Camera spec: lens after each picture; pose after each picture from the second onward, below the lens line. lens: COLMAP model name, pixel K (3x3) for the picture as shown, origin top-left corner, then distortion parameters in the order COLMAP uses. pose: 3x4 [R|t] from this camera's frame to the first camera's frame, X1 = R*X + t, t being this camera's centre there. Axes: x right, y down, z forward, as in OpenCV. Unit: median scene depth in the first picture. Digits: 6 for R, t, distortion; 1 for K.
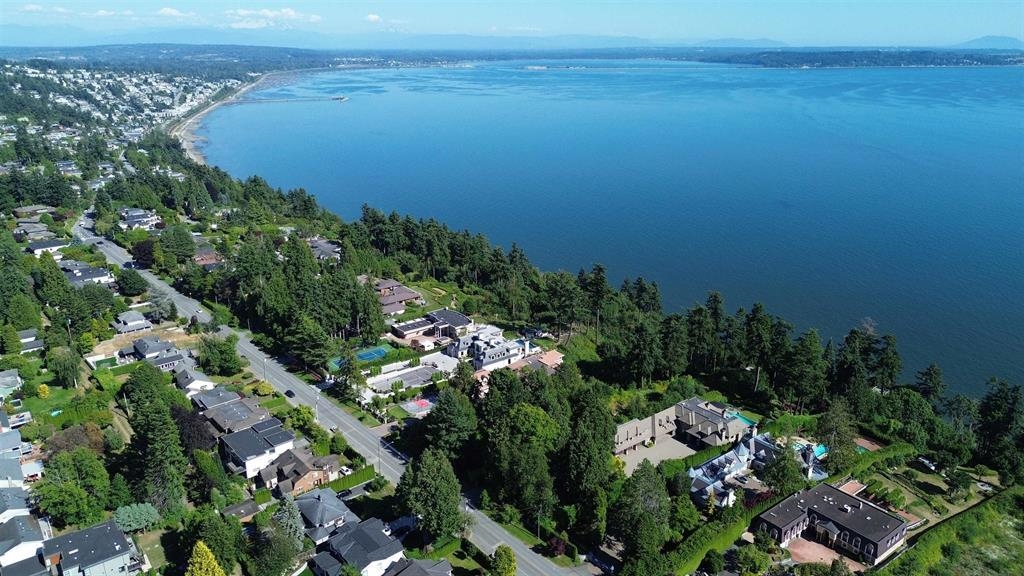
lens RADIAL K [[723.5, 0, 512.0], [0, 723.5, 288.0], [0, 0, 1]] dist [0.083928, -0.084389]
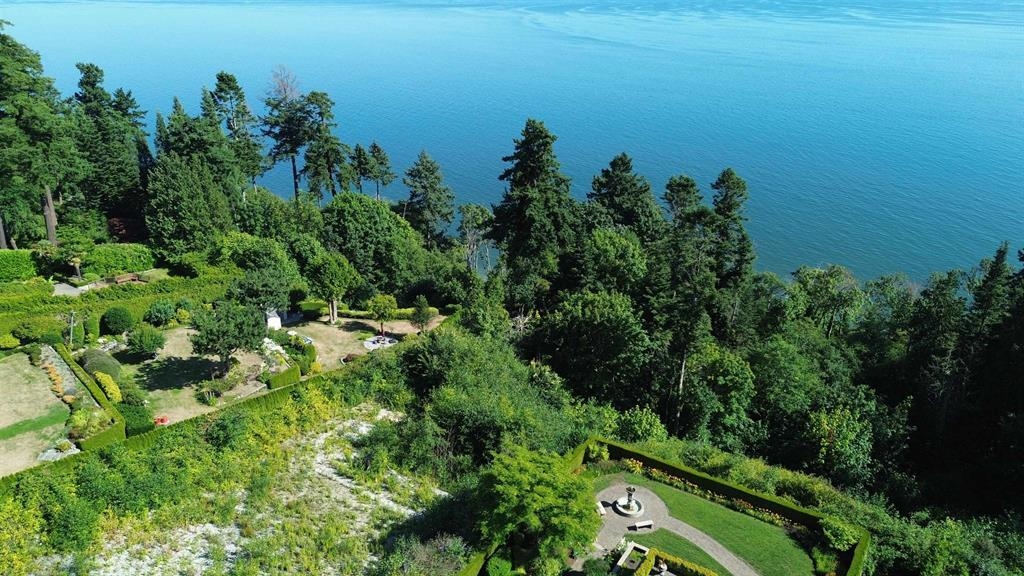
lens RADIAL K [[723.5, 0, 512.0], [0, 723.5, 288.0], [0, 0, 1]] dist [0.083928, -0.084389]
pose [[0.939138, -0.127712, 0.318919, 0.533240], [0.104214, 0.990496, 0.089763, 0.191499], [-0.327352, -0.051064, 0.943522, 0.547310]]
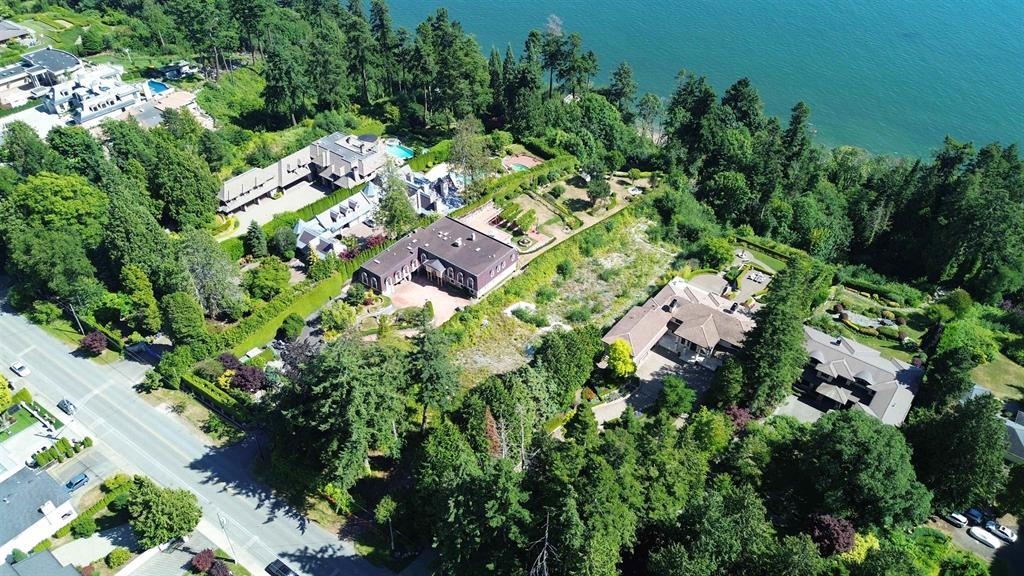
lens RADIAL K [[723.5, 0, 512.0], [0, 723.5, 288.0], [0, 0, 1]] dist [0.083928, -0.084389]
pose [[0.969450, -0.156881, 0.188561, 0.255655], [0.078325, 0.926472, 0.368124, 0.018918], [-0.232448, -0.342108, 0.910456, 0.107001]]
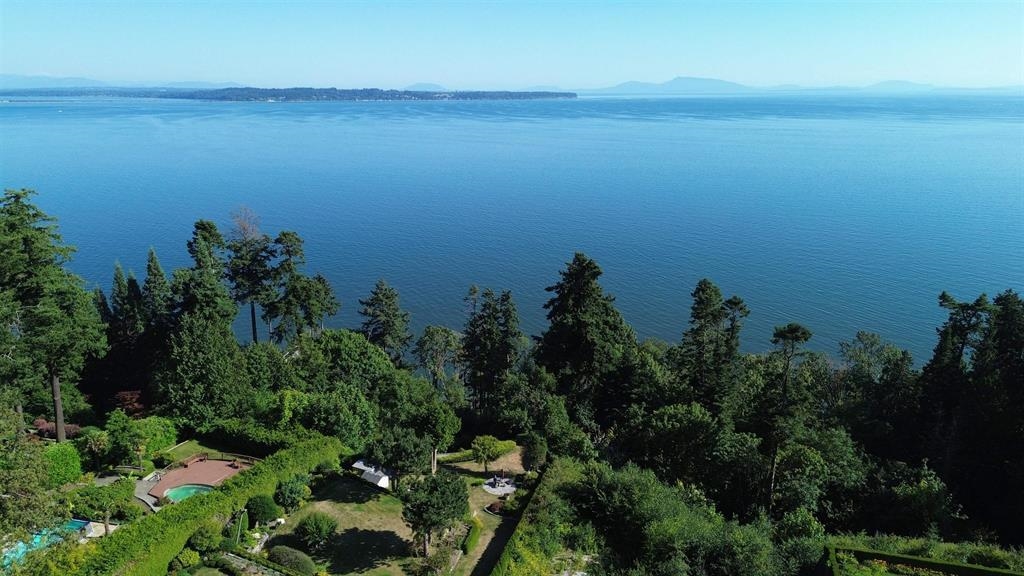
lens RADIAL K [[723.5, 0, 512.0], [0, 723.5, 288.0], [0, 0, 1]] dist [0.083928, -0.084389]
pose [[0.784772, -0.161967, 0.598247, 0.385280], [0.193487, 0.981032, 0.011789, 0.143759], [-0.588809, 0.106502, 0.801225, 0.602818]]
